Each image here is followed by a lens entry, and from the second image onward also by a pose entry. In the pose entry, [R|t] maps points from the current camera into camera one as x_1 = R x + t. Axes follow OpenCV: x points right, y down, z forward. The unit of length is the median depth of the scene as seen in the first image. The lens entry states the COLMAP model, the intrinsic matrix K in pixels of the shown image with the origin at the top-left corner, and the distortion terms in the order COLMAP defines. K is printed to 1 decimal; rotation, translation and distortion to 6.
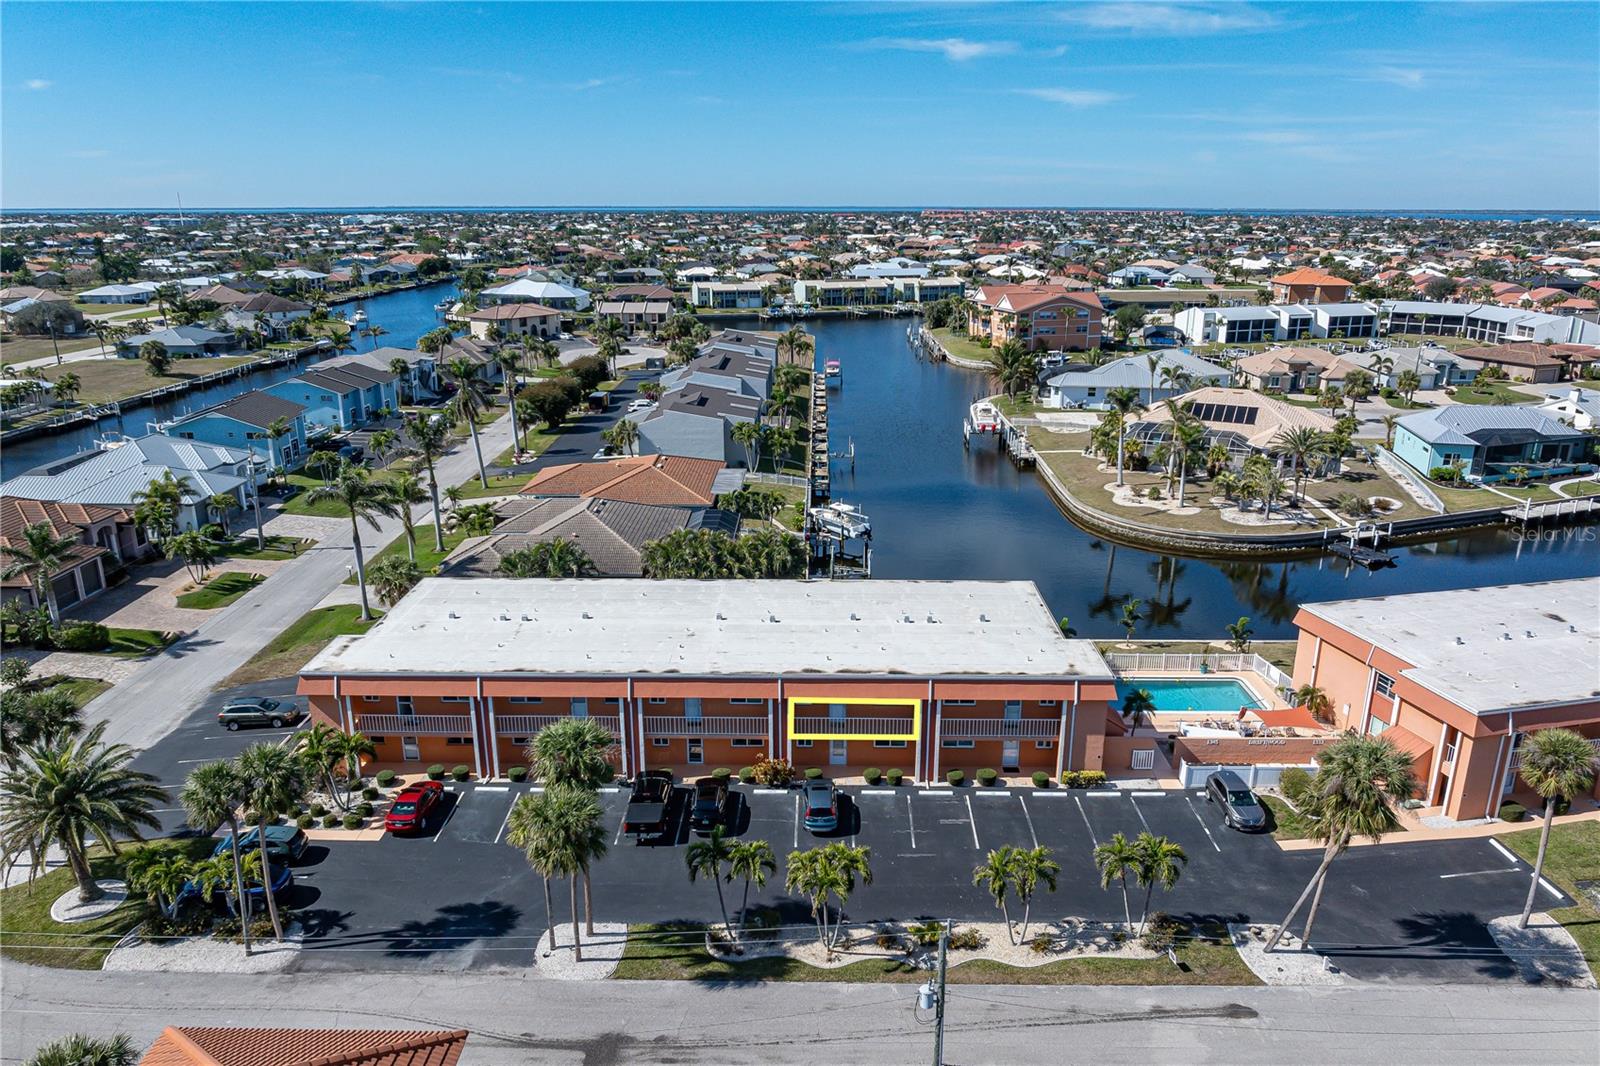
lens RADIAL K [[1066.4, 0, 800.0], [0, 1066.4, 533.0], [0, 0, 1]] dist [-0.027213, -0.002744]
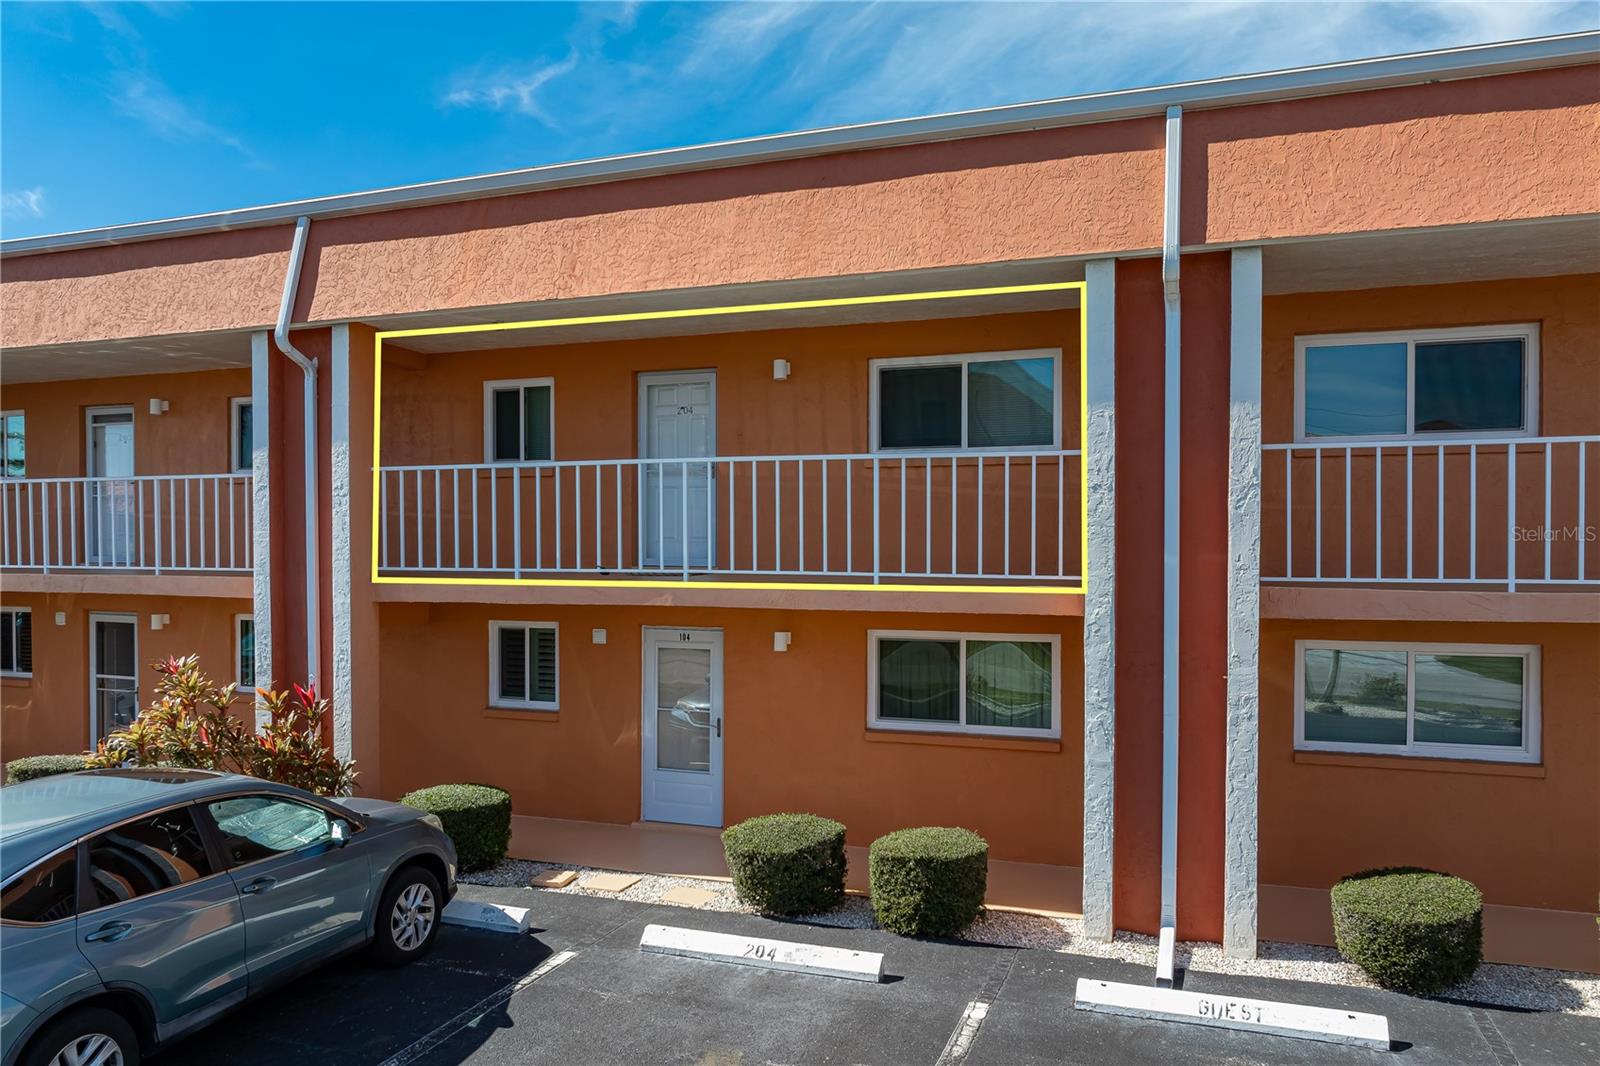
lens RADIAL K [[1106.3, 0, 810.7], [0, 1106.3, 569.1], [0, 0, 1]] dist [-0.038468, 0.033717]
pose [[0.947926, 0.007388, -0.318404, 0.097444], [-0.090328, 0.964917, -0.246527, 0.183943], [0.305412, 0.262450, 0.915338, 0.688546]]
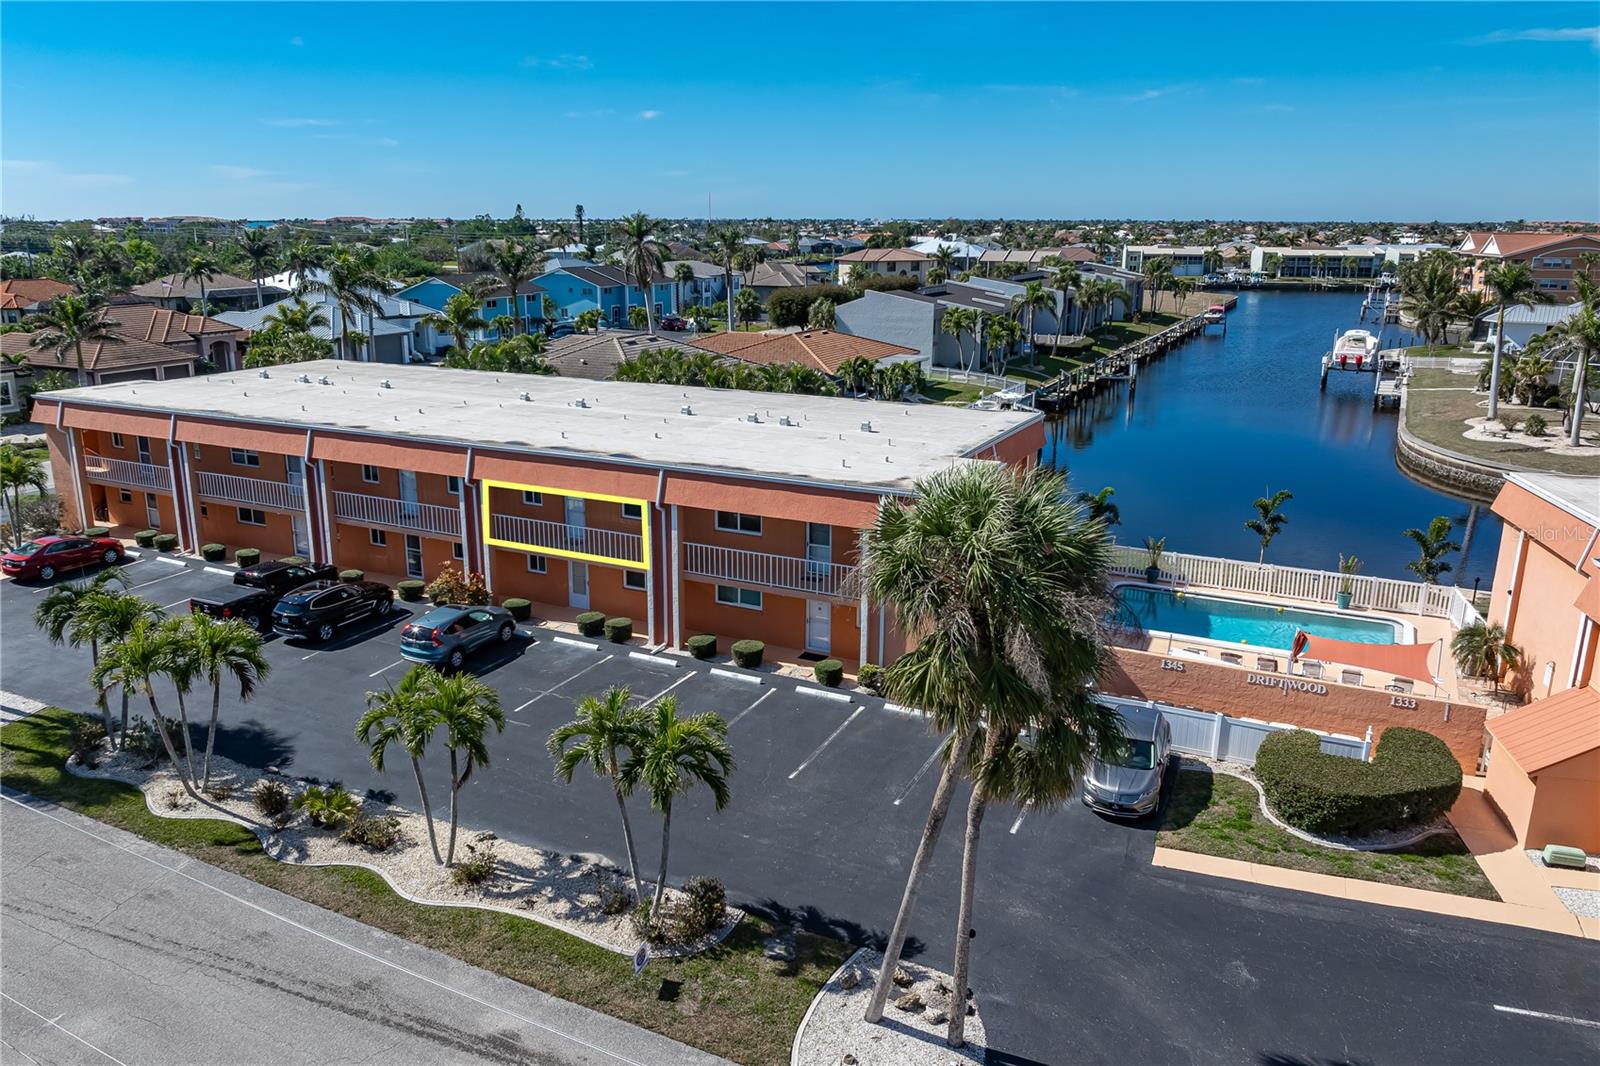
lens RADIAL K [[1140.3, 0, 782.7], [0, 1140.3, 537.9], [0, 0, 1]] dist [-0.025153, 0.003149]
pose [[0.899808, 0.120211, -0.419398, 0.363307], [-0.126887, 0.991844, 0.012057, 0.126259], [0.417427, 0.042367, 0.907722, 0.349578]]
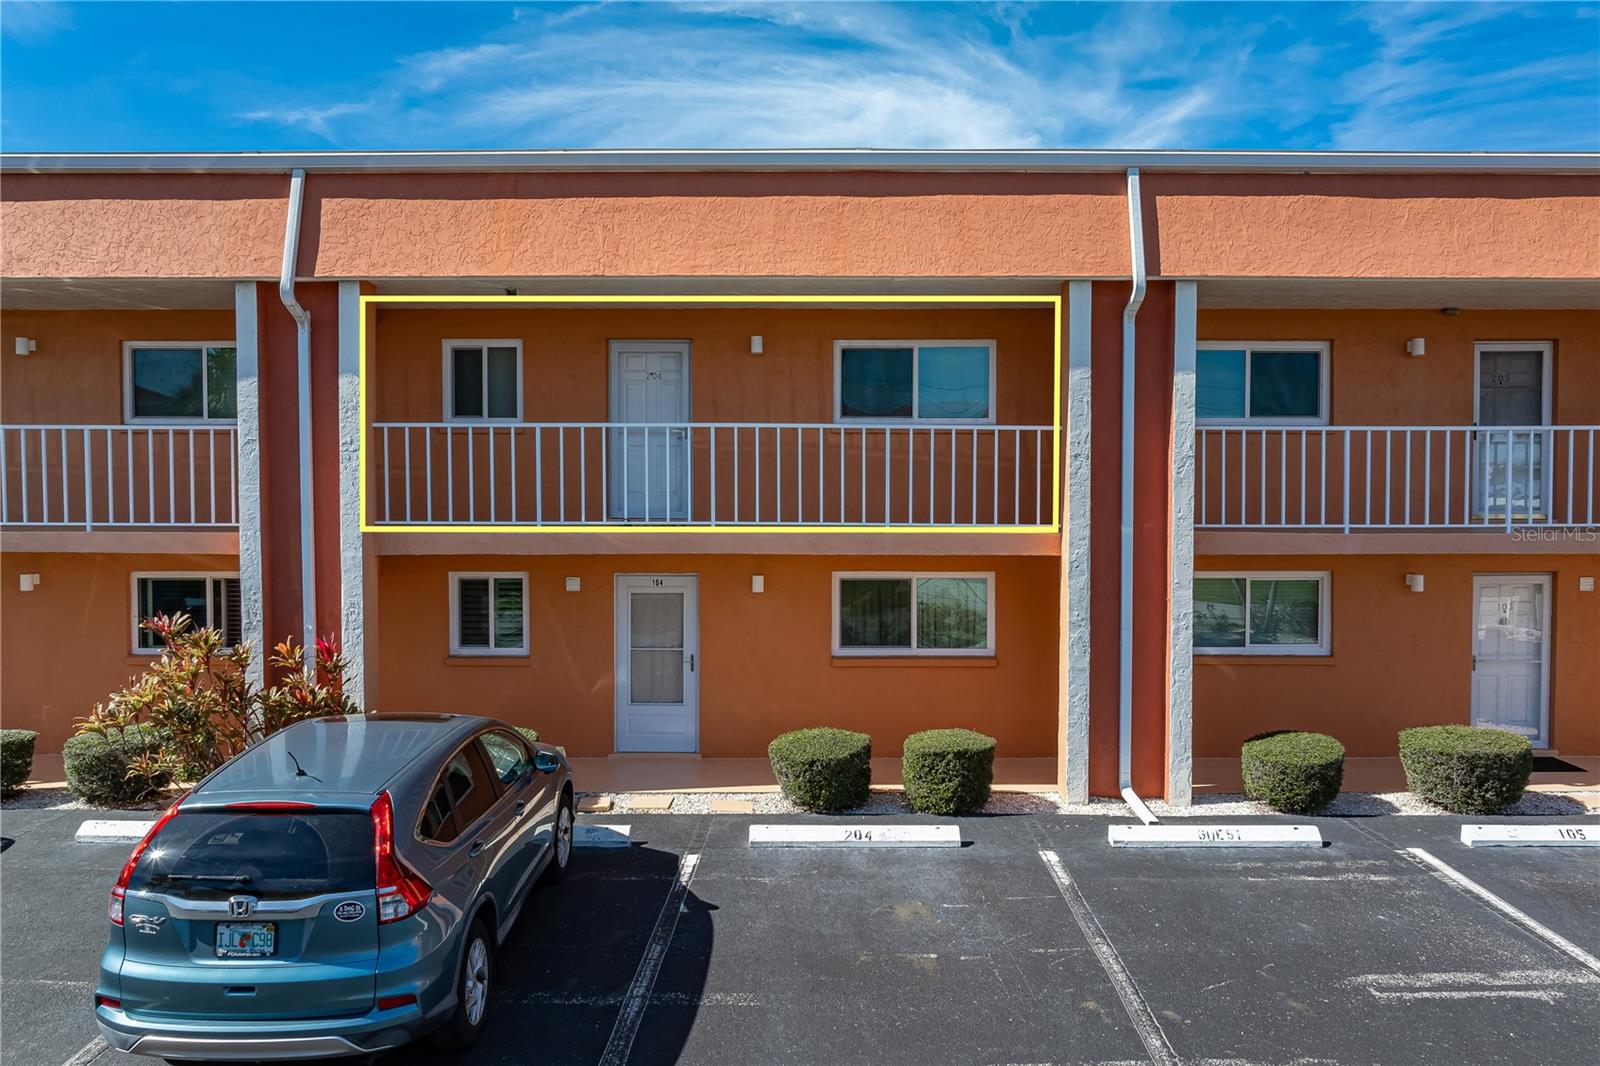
lens RADIAL K [[1103.0, 0, 800.0], [0, 1103.0, 533.0], [0, 0, 1]] dist [-0.020343, 0.003146]
pose [[0.999953, 0.001329, 0.009565, 0.050920], [0.001080, 0.968890, -0.247488, 0.191451], [-0.009596, 0.247487, 0.968844, 0.659739]]
